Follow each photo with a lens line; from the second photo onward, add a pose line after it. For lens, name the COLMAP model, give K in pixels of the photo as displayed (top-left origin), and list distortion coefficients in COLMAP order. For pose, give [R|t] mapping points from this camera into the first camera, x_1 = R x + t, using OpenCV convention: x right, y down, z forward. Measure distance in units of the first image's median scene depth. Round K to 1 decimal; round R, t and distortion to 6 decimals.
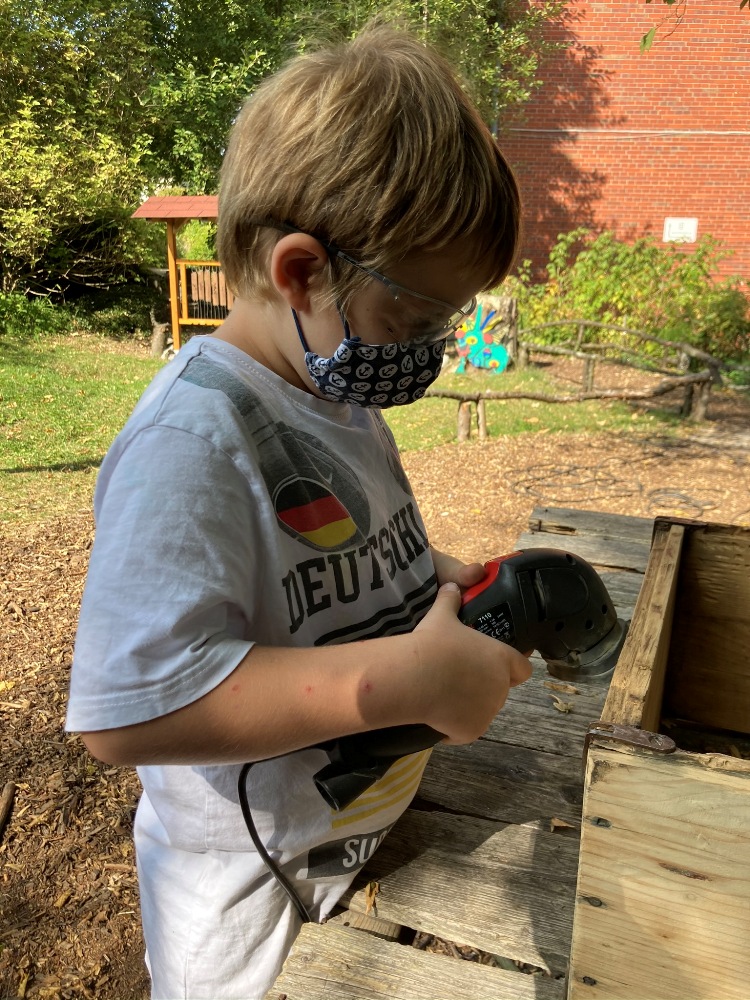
lens RADIAL K [[818.2, 0, 381.0], [0, 818.2, 500.9], [0, 0, 1]] dist [0.003618, -0.000795]
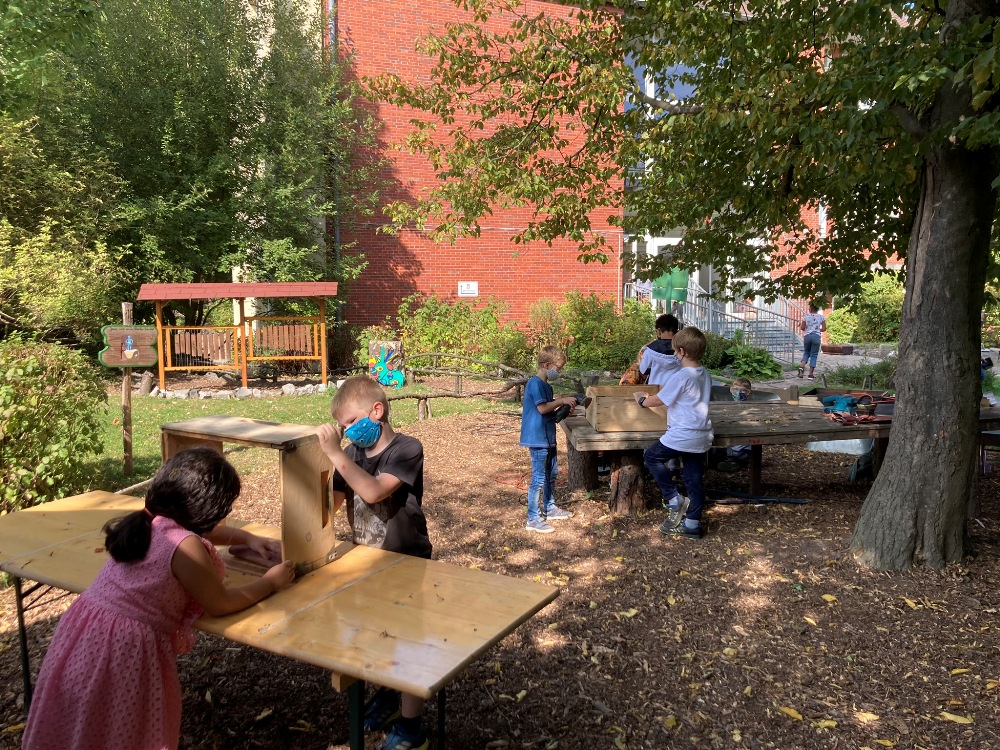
lens RADIAL K [[818.2, 0, 501.9], [0, 818.2, 375.9], [0, 0, 1]] dist [0.003618, -0.000795]
pose [[0.901509, -0.067014, 0.427541, -0.329417], [0.144509, 0.977846, -0.151440, 0.085082], [-0.407920, 0.198308, 0.891221, -0.472447]]
